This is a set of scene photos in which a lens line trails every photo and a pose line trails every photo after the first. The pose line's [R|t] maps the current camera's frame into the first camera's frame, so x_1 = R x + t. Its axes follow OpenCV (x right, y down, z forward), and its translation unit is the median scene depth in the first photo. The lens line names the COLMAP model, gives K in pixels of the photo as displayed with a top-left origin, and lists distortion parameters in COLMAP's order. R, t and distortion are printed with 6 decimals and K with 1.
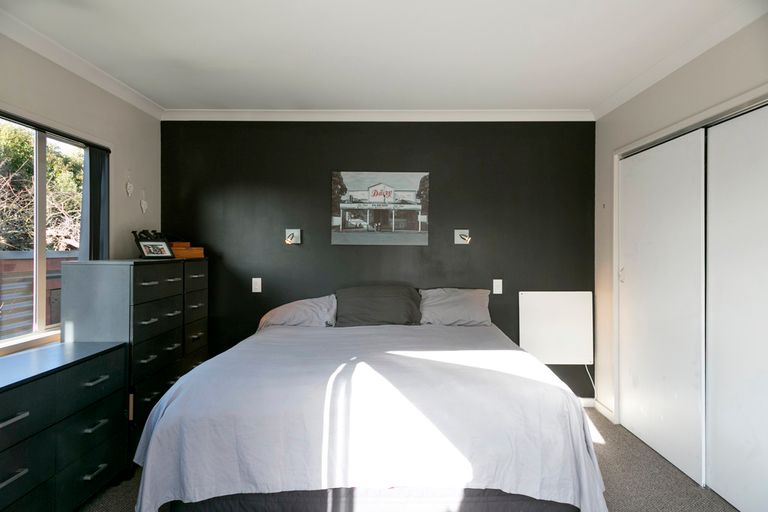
lens RADIAL K [[518.1, 0, 403.2], [0, 518.1, 248.2], [0, 0, 1]] dist [0.021902, 0.001591]
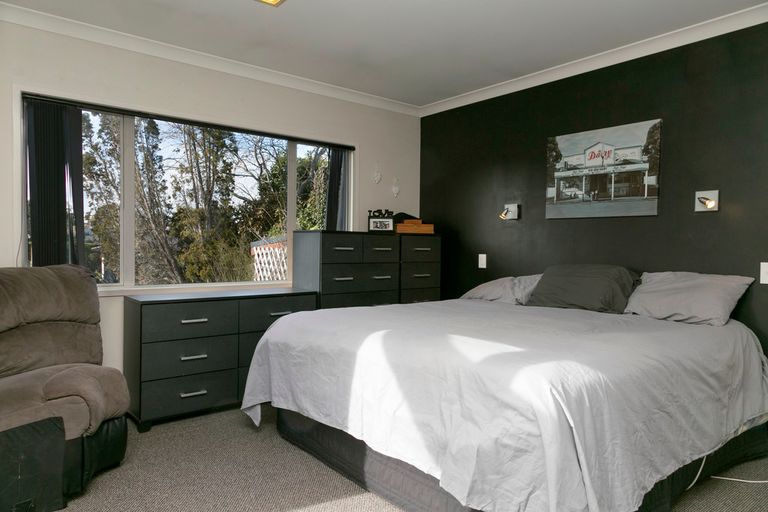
lens RADIAL K [[518.1, 0, 385.2], [0, 518.1, 253.4], [0, 0, 1]] dist [0.021902, 0.001591]
pose [[0.638790, 0.014658, -0.769241, 0.384094], [-0.007806, 0.999891, 0.012570, 0.044822], [0.769341, -0.002025, 0.638835, 0.200467]]
